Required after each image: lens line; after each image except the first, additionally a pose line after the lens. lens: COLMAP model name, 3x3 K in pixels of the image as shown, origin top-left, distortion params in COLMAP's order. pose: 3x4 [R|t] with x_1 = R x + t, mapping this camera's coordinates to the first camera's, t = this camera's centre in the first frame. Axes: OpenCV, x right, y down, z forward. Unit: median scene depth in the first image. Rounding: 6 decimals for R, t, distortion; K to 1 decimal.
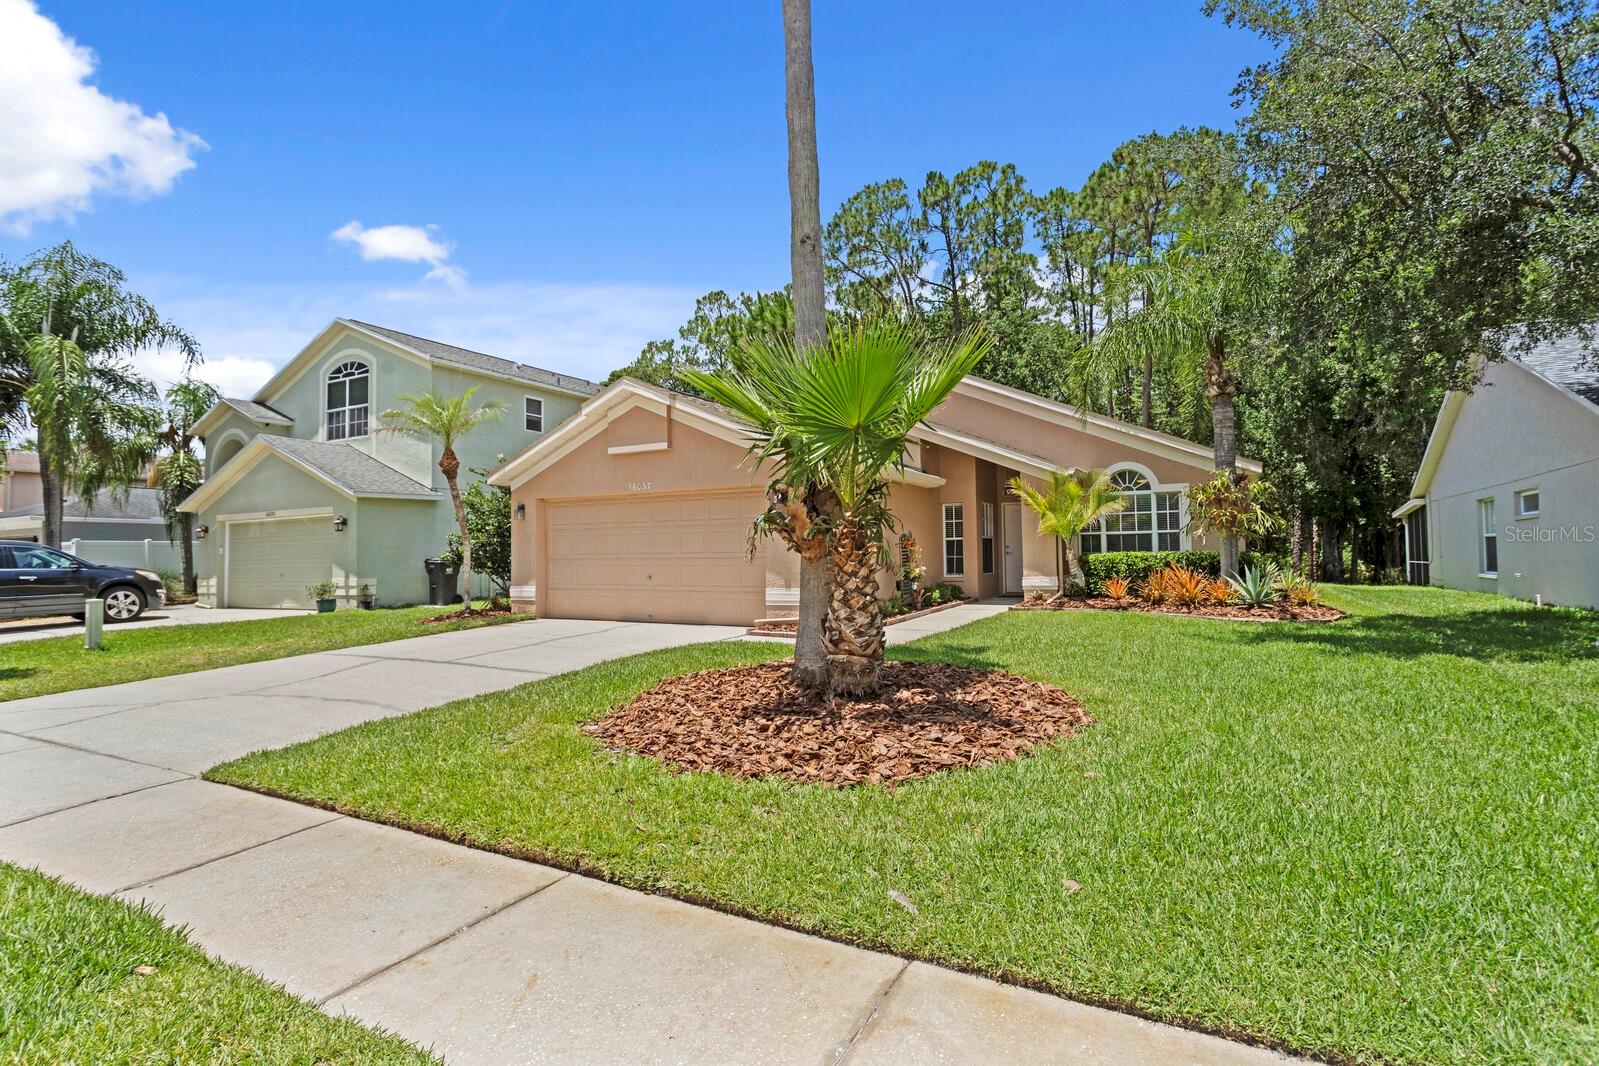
lens RADIAL K [[801.4, 0, 809.7], [0, 801.4, 547.3], [0, 0, 1]] dist [-0.010894, 0.004004]
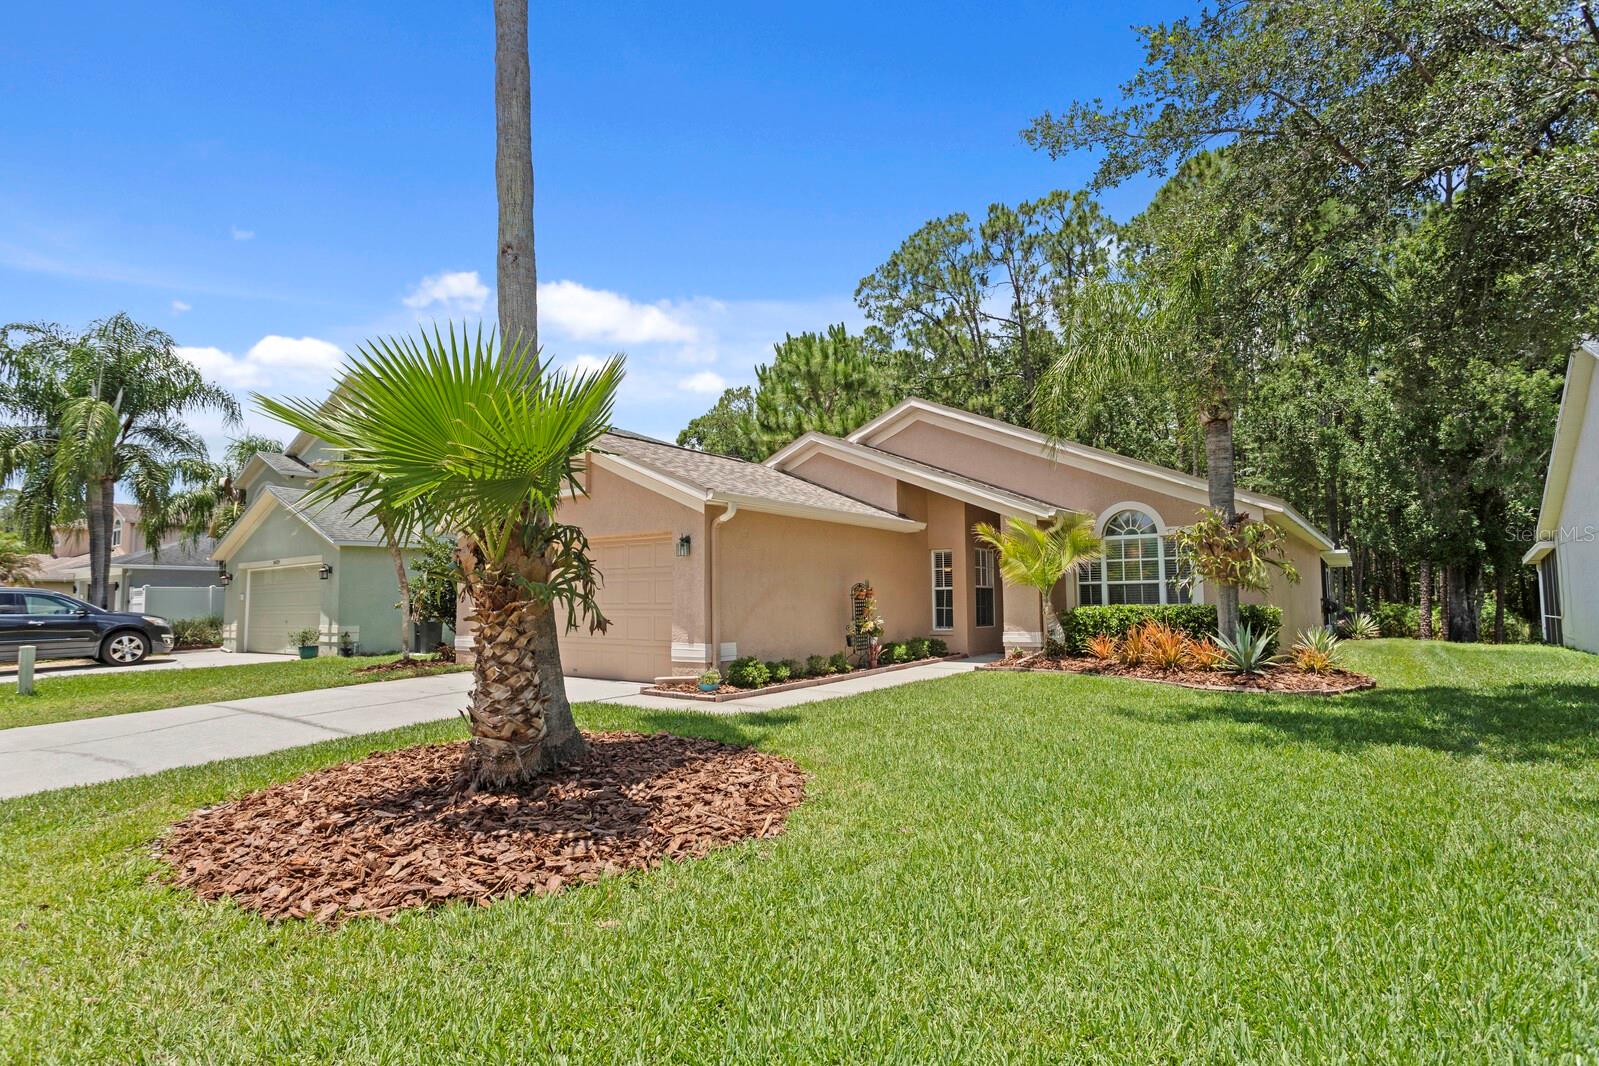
lens RADIAL K [[801.4, 0, 812.7], [0, 801.4, 562.5], [0, 0, 1]] dist [-0.010894, 0.004004]
pose [[0.988787, -0.001645, -0.149324, 0.171452], [-0.004024, 0.999283, -0.037653, -0.005185], [0.149279, 0.037832, 0.988071, 0.078674]]
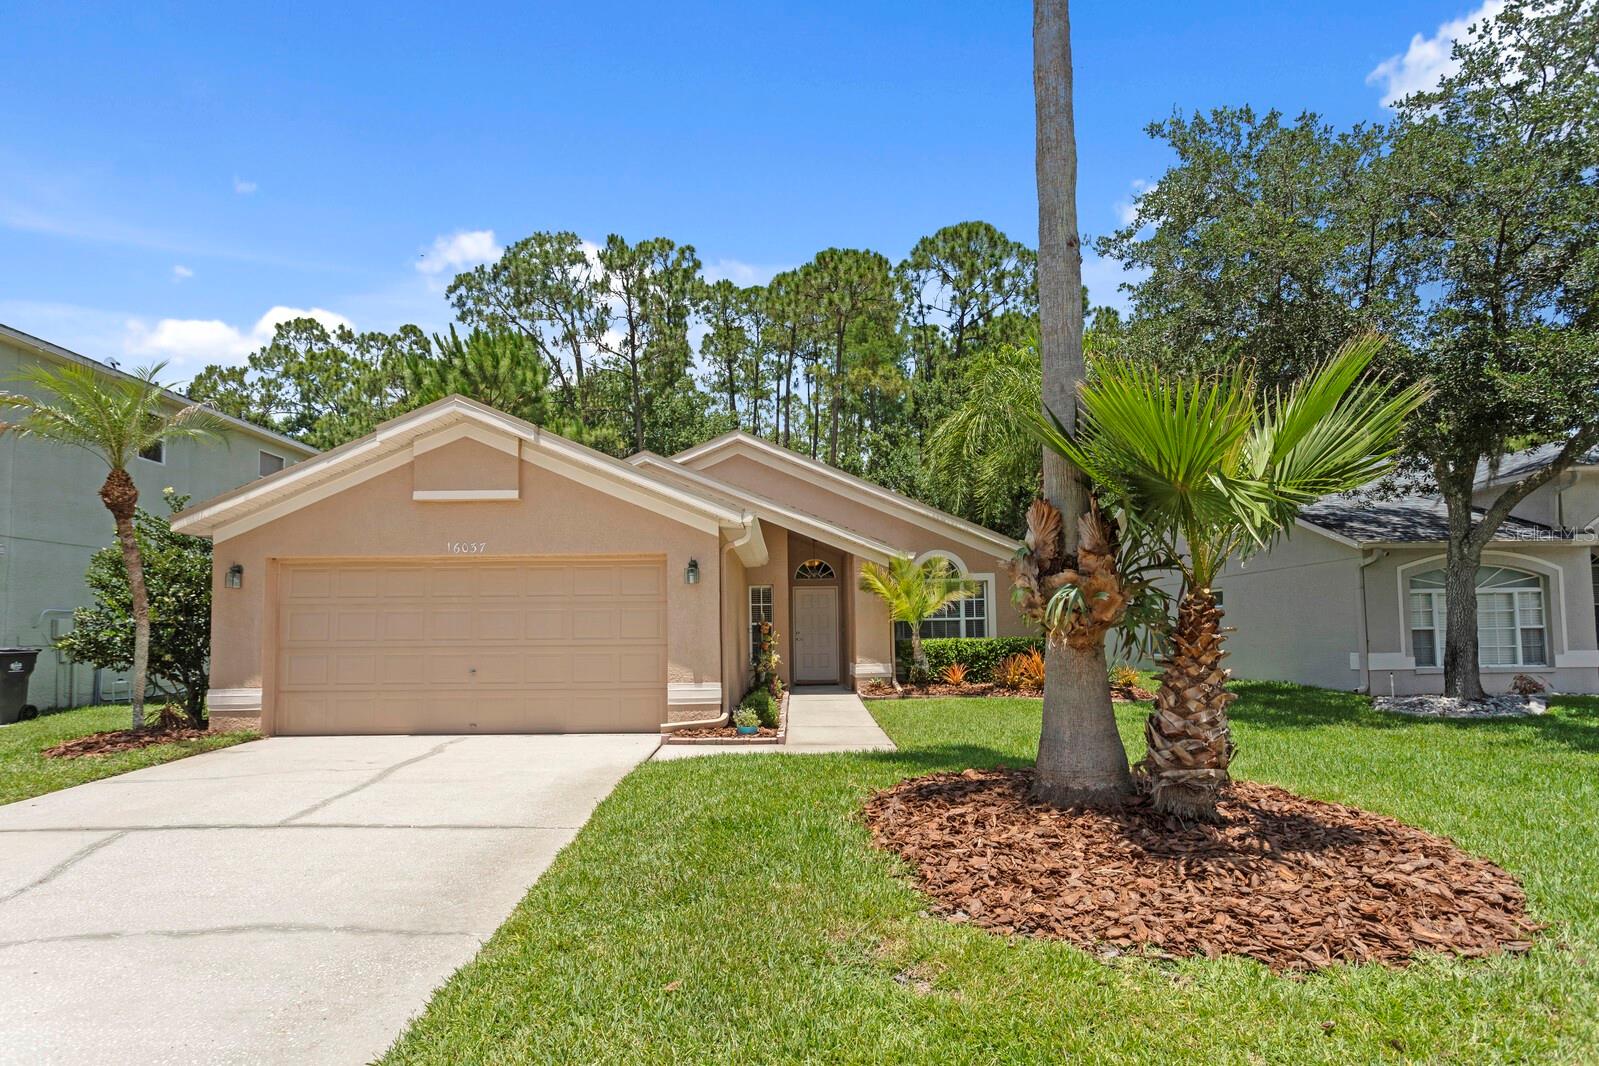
lens RADIAL K [[801.4, 0, 795.1], [0, 801.4, 613.2], [0, 0, 1]] dist [-0.010894, 0.004004]
pose [[0.876152, 0.015531, 0.481784, -0.233713], [-0.004044, 0.999682, -0.024871, 0.000286], [-0.482017, 0.019842, 0.875937, 0.174279]]
